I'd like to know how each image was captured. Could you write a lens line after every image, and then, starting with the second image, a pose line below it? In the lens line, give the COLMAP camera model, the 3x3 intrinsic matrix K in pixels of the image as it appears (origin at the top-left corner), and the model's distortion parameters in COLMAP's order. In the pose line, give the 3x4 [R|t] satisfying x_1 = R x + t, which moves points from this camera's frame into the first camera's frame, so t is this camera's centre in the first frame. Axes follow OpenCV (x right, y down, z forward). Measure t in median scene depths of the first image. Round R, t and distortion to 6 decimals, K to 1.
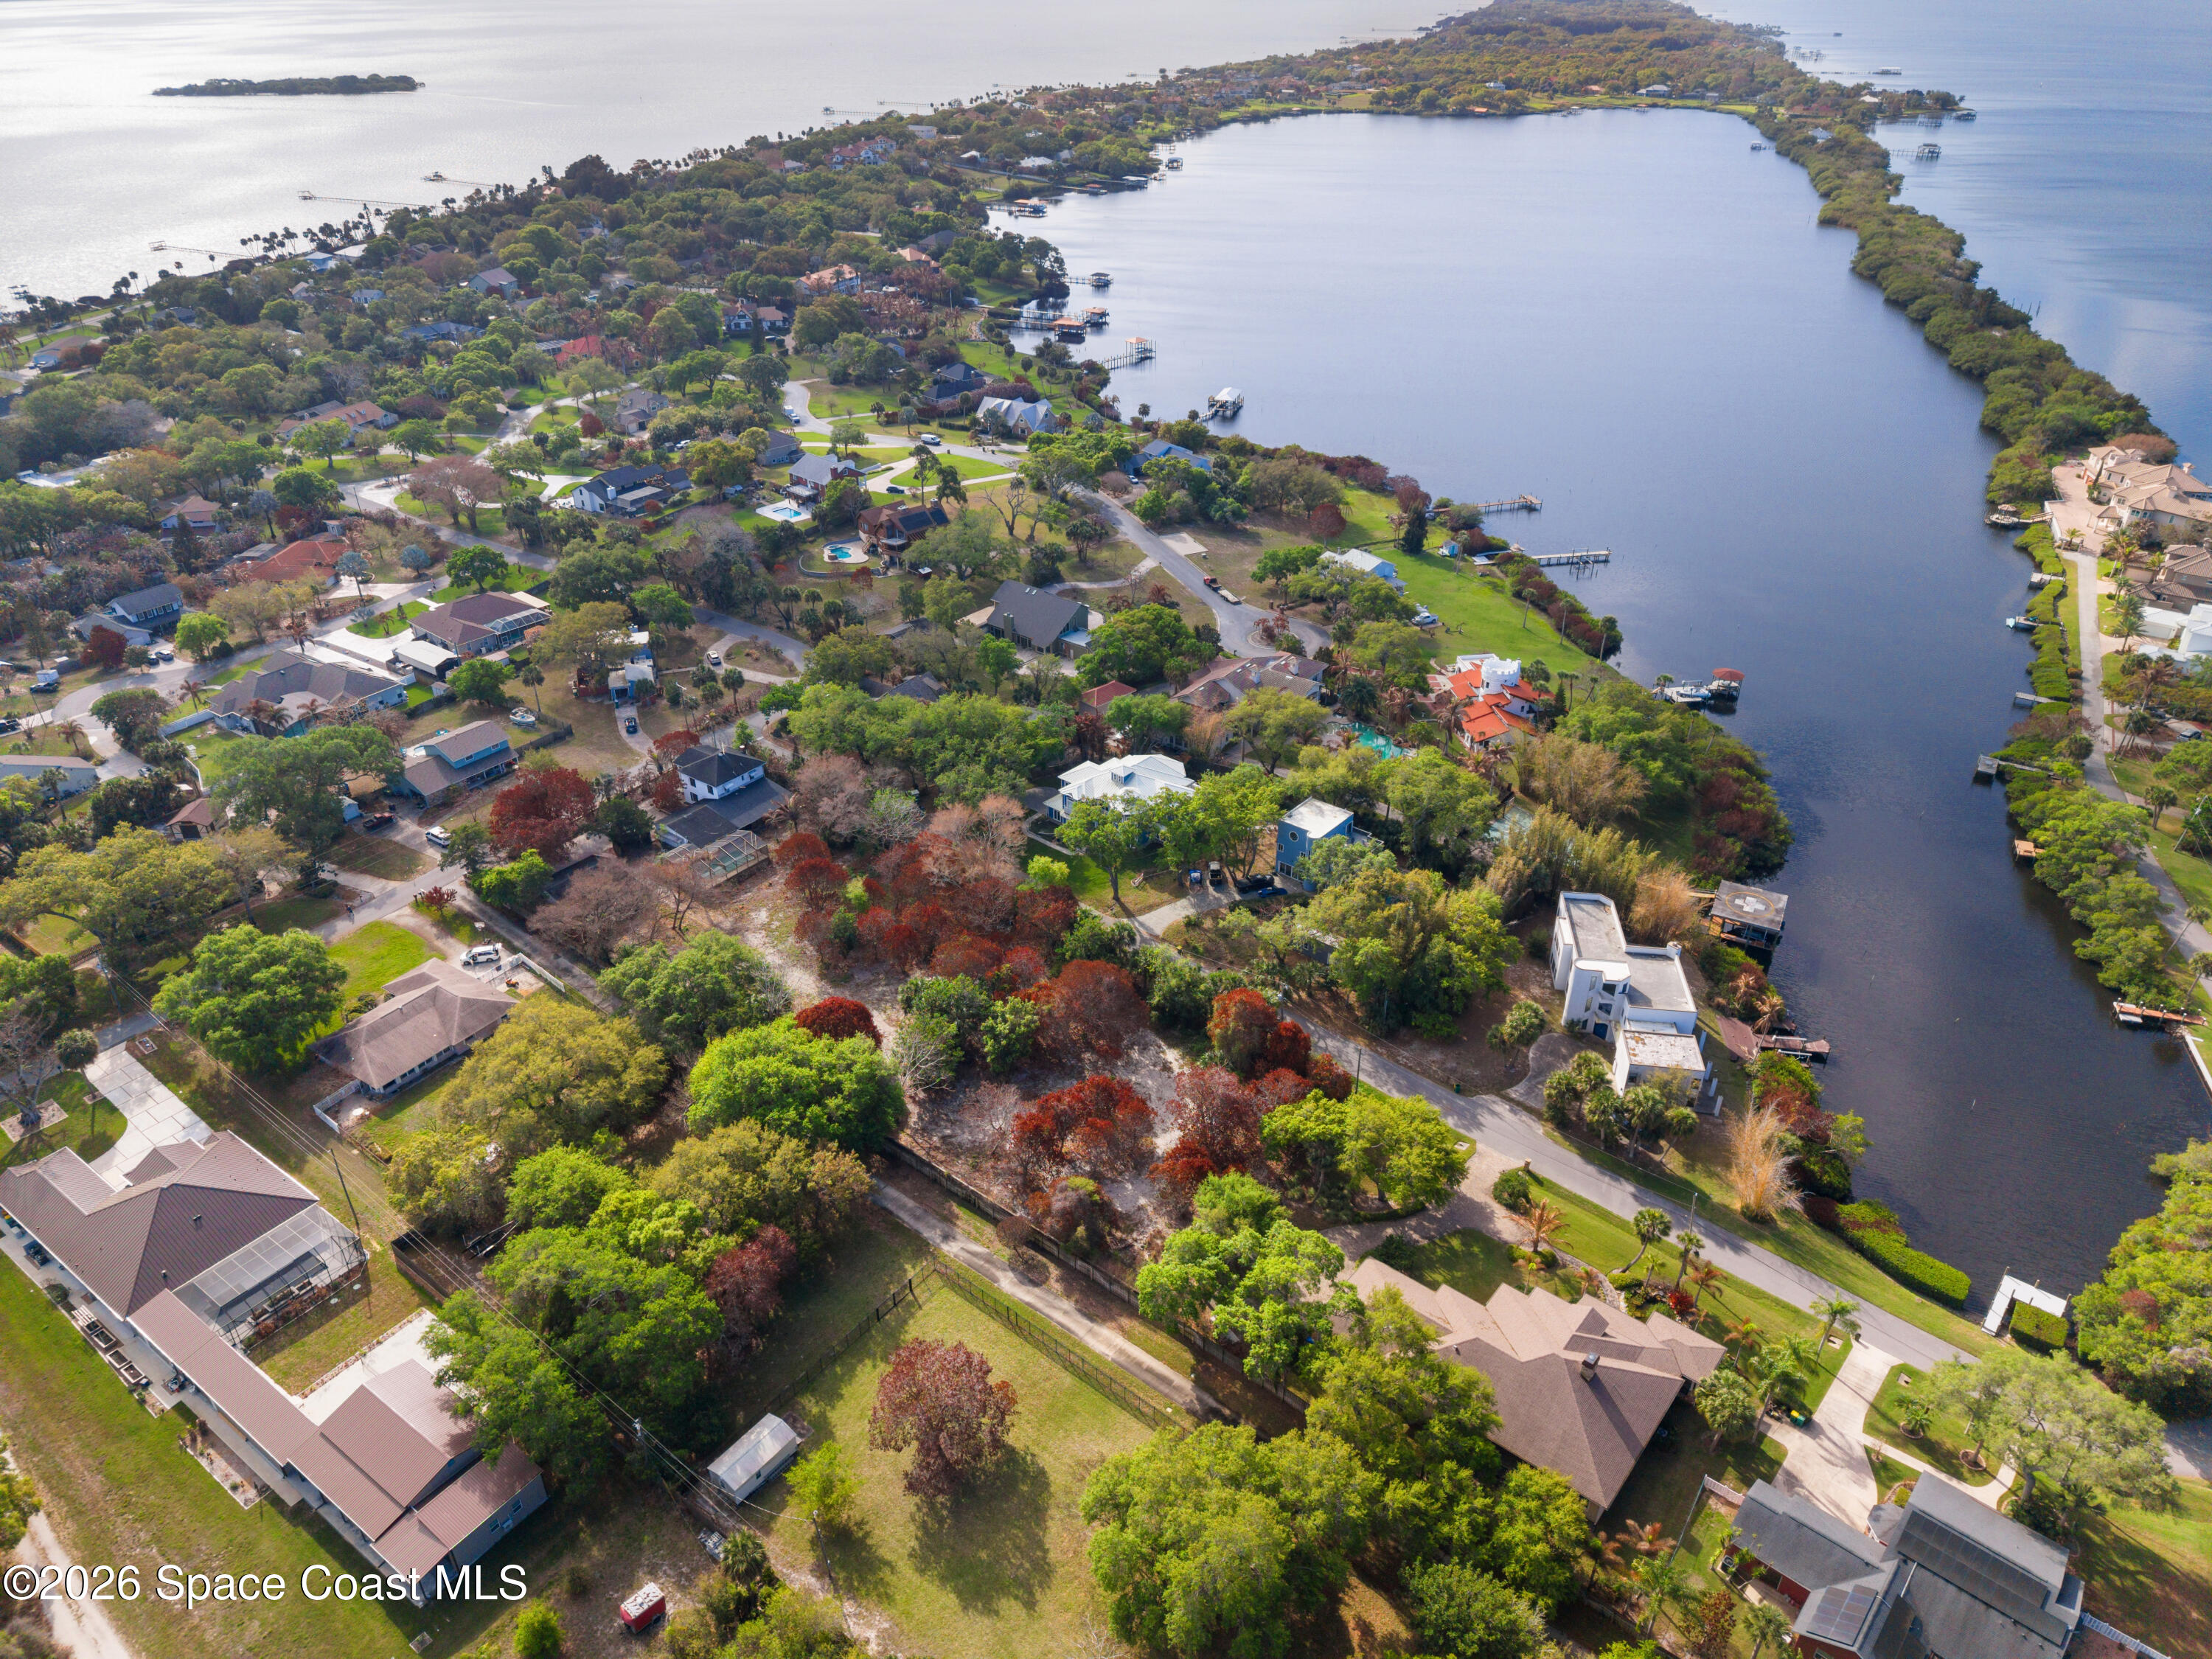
lens RADIAL K [[1467.3, 0, 1099.5], [0, 1467.3, 832.4], [0, 0, 1]] dist [0.009868, -0.007758]
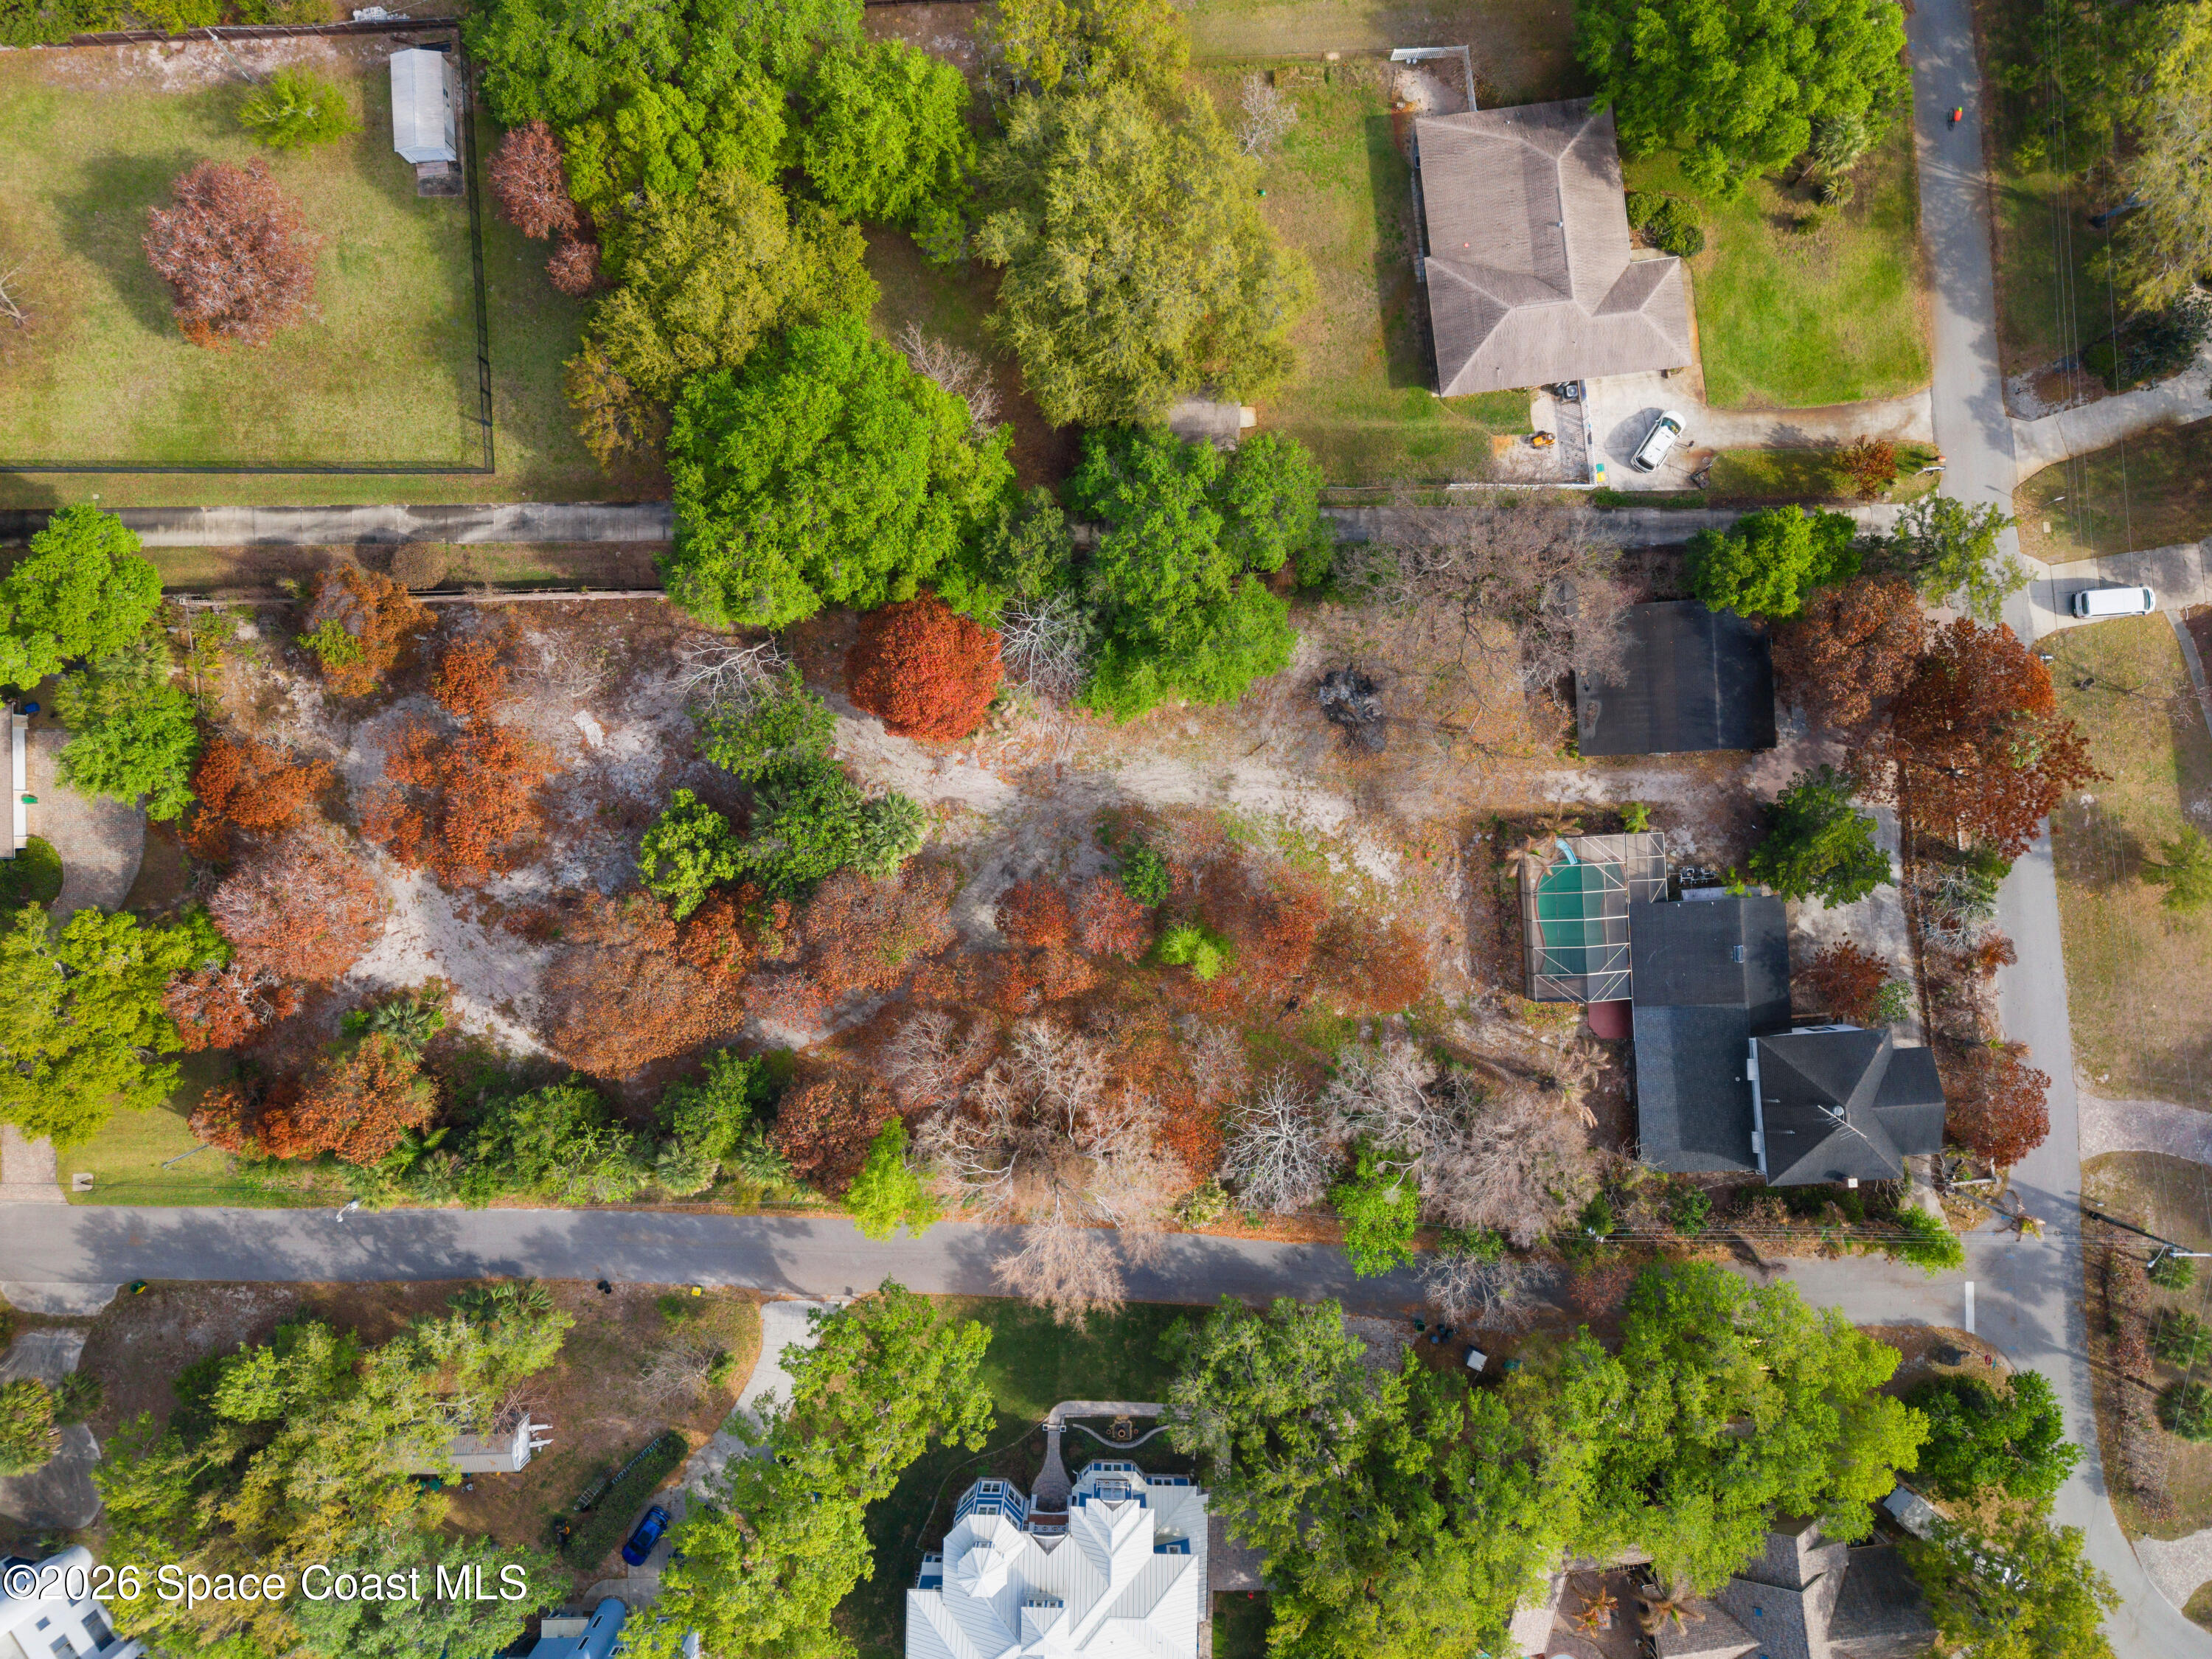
lens RADIAL K [[1505.8, 0, 1106.0], [0, 1505.8, 829.5], [0, 0, 1]] dist [0.025556, -0.031690]
pose [[-0.759014, 0.650958, 0.012277, -0.138352], [-0.316006, -0.384816, 0.867212, -0.299930], [0.569244, 0.654347, 0.497787, 0.537943]]
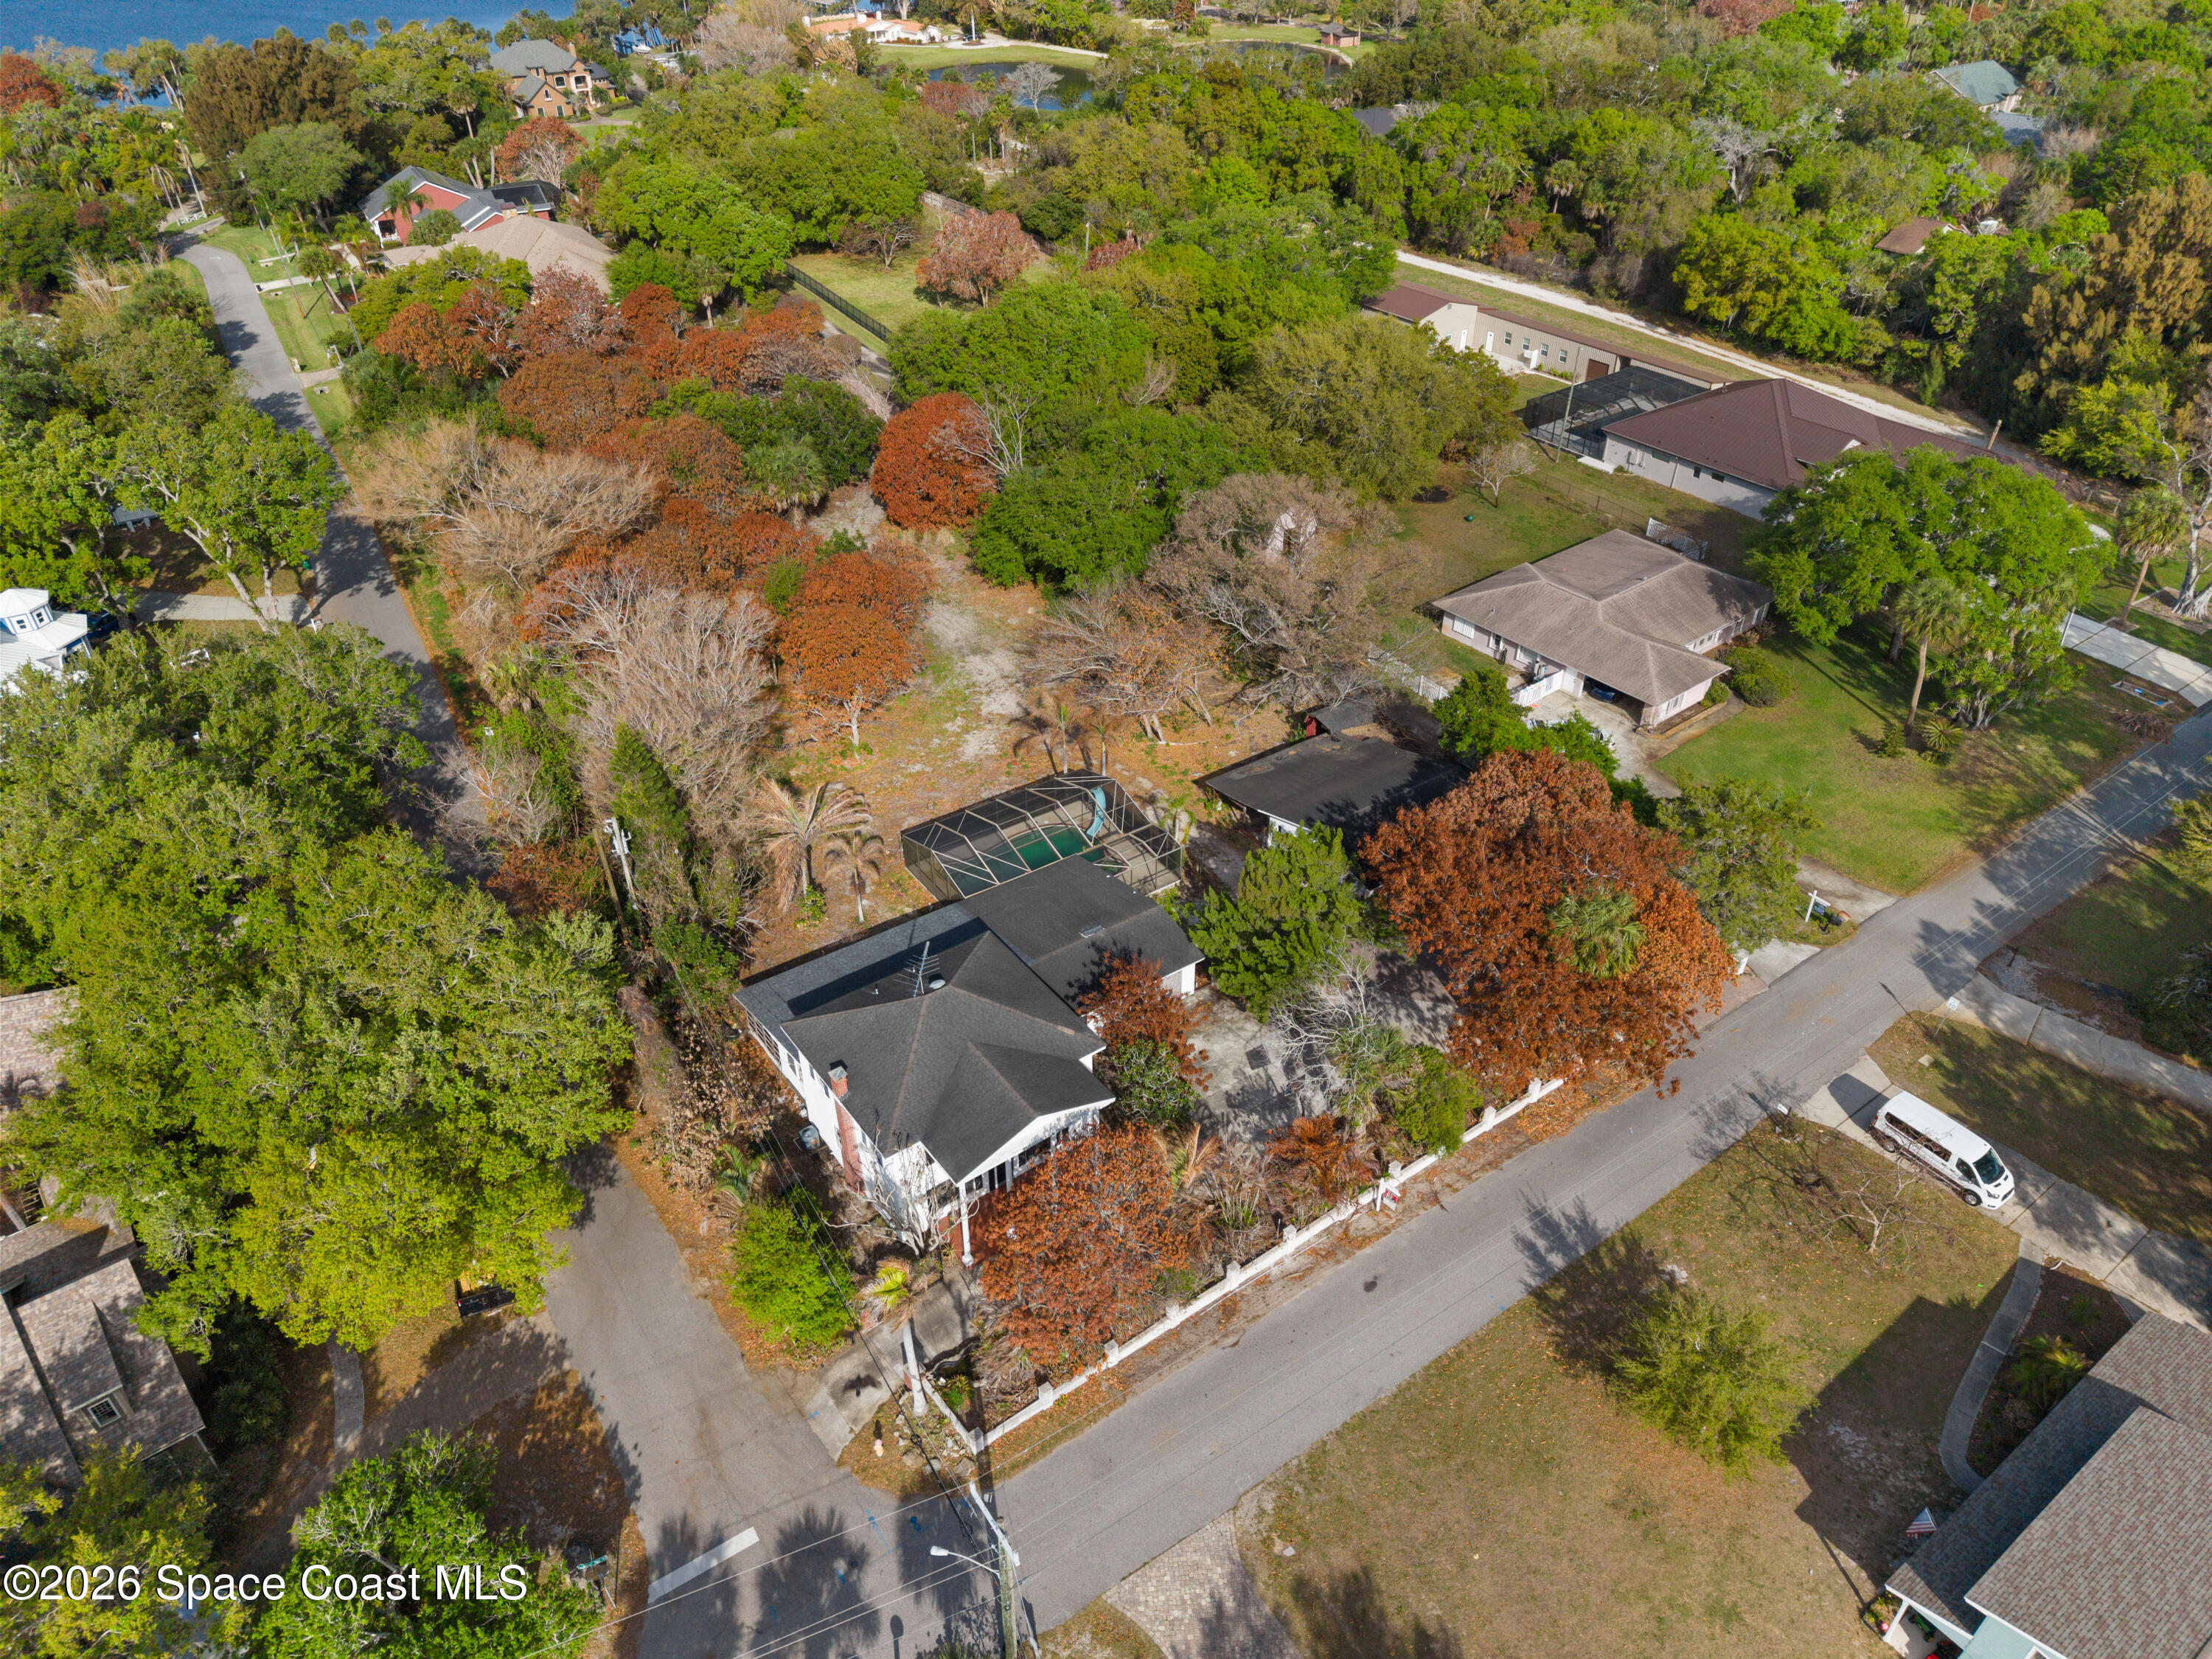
lens RADIAL K [[1467.3, 0, 1099.5], [0, 1467.3, 832.4], [0, 0, 1]] dist [0.009868, -0.007758]
pose [[-0.951150, -0.175006, 0.254337, -0.309079], [0.163334, 0.413836, 0.895579, -0.260526], [-0.261985, 0.893372, -0.365036, 0.945569]]
